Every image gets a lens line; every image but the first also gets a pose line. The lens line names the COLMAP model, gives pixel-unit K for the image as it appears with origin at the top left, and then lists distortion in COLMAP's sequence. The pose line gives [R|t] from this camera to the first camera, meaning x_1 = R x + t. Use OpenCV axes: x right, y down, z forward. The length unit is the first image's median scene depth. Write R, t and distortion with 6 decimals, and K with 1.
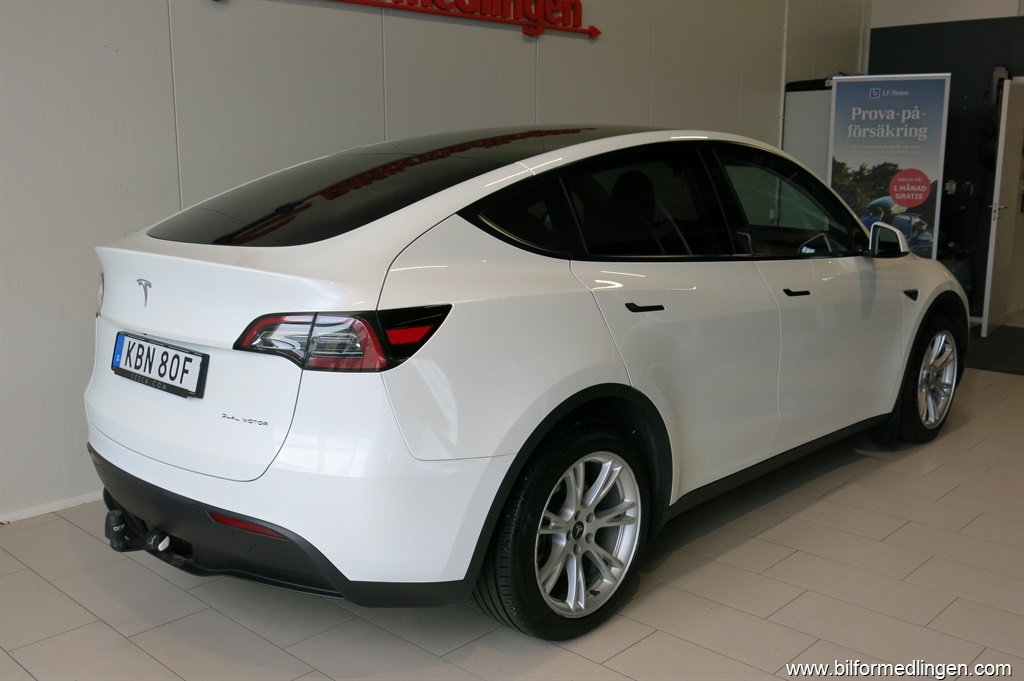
lens RADIAL K [[975.0, 0, 512.0], [0, 975.0, 340.5], [0, 0, 1]] dist [-0.013775, -0.007476]
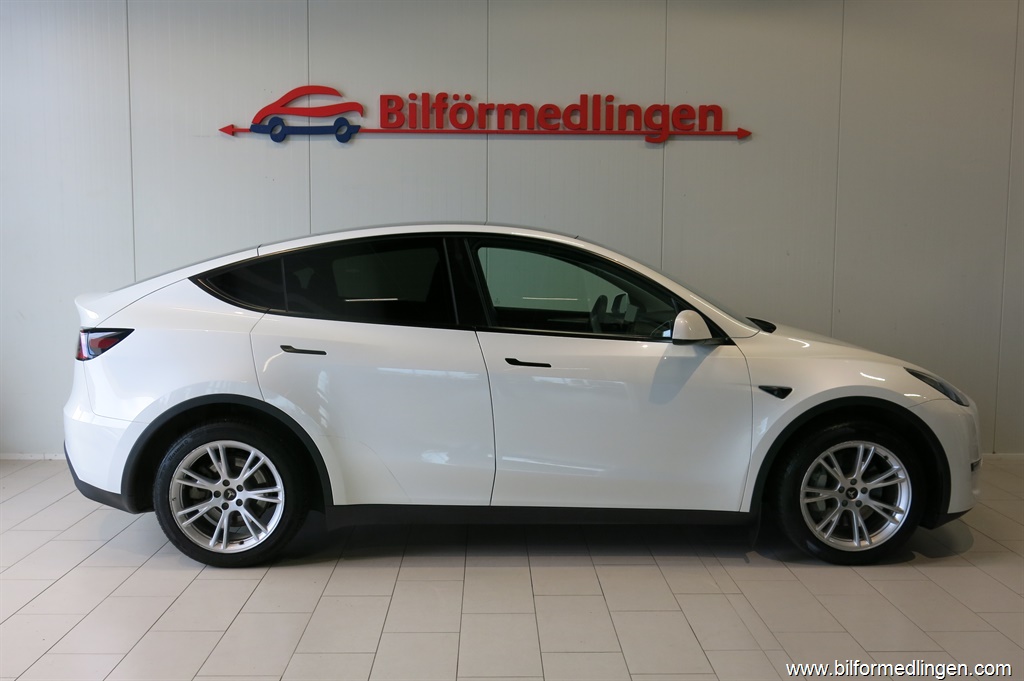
lens RADIAL K [[975.0, 0, 512.0], [0, 975.0, 340.5], [0, 0, 1]] dist [-0.013775, -0.007476]
pose [[0.714290, 0.071776, -0.696159, 0.897163], [-0.138933, 0.989472, -0.040534, -0.022597], [0.685921, 0.125673, 0.716742, 0.135919]]
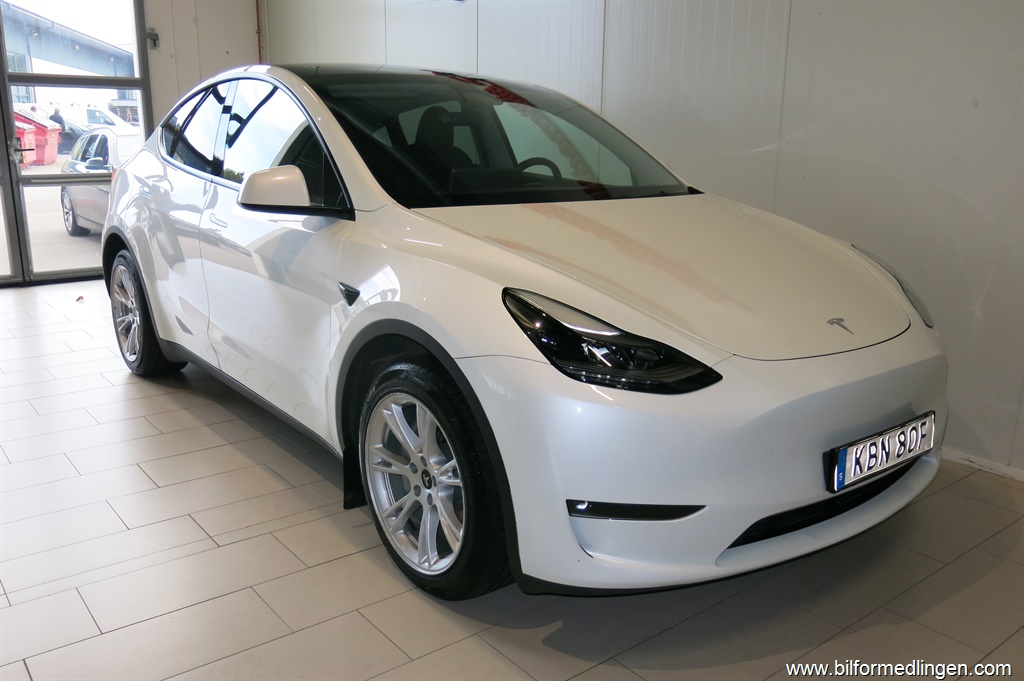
lens RADIAL K [[867.7, 0, 512.0], [0, 867.7, 340.5], [0, 0, 1]] dist [-0.050608, 0.003546]
pose [[-0.140088, 0.229887, -0.963082, 0.958492], [-0.196444, 0.946885, 0.254595, -0.185527], [0.970456, 0.224857, -0.087488, 1.174849]]
